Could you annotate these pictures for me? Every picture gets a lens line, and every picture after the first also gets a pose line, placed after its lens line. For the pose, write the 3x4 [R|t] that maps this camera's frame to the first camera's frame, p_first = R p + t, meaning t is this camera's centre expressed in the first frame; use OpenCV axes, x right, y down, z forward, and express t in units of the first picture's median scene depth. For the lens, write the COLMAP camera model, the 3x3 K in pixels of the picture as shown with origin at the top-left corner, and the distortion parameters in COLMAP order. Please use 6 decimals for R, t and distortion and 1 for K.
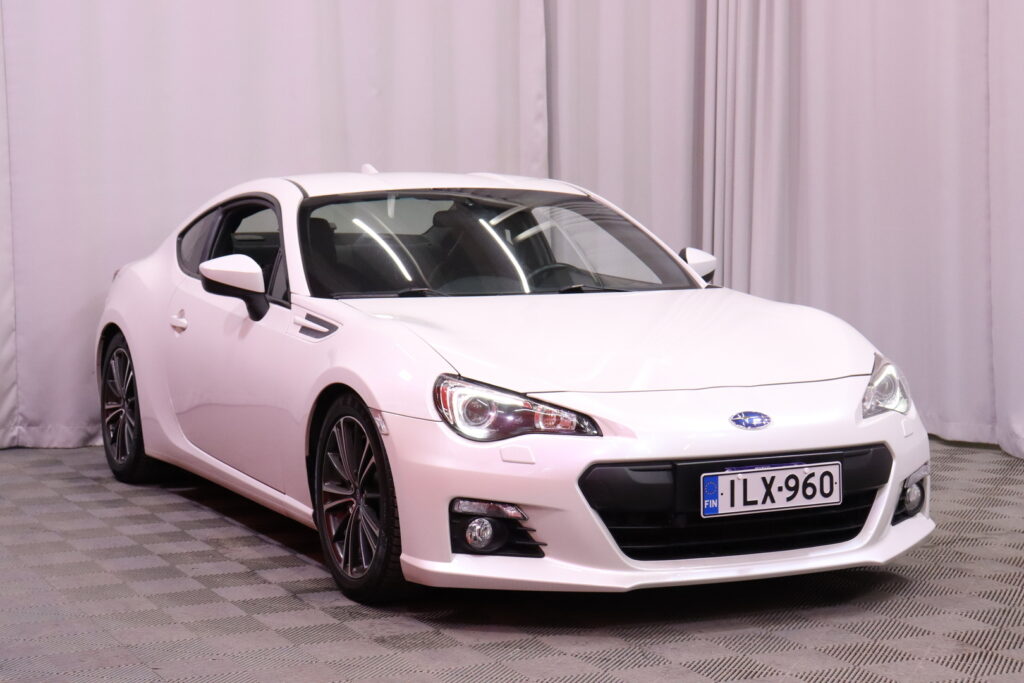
lens RADIAL K [[2075.8, 0, 511.6], [0, 2075.8, 342.3], [0, 0, 1]] dist [0.148168, 0.000000]
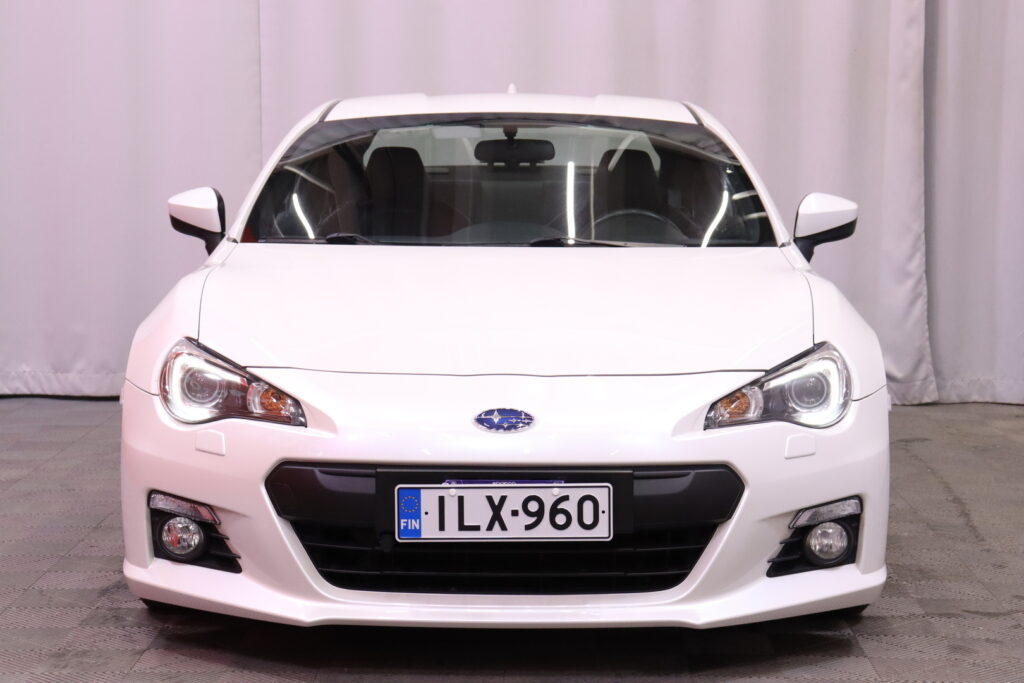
lens RADIAL K [[2283.5, 0, 510.7], [0, 2283.5, 336.5], [0, 0, 1]] dist [0.303158, 0.000000]
pose [[0.900977, 0.055441, -0.430310, 0.481956], [-0.045721, 0.998412, 0.032904, -0.021333], [0.431451, -0.009971, 0.902081, 0.244912]]
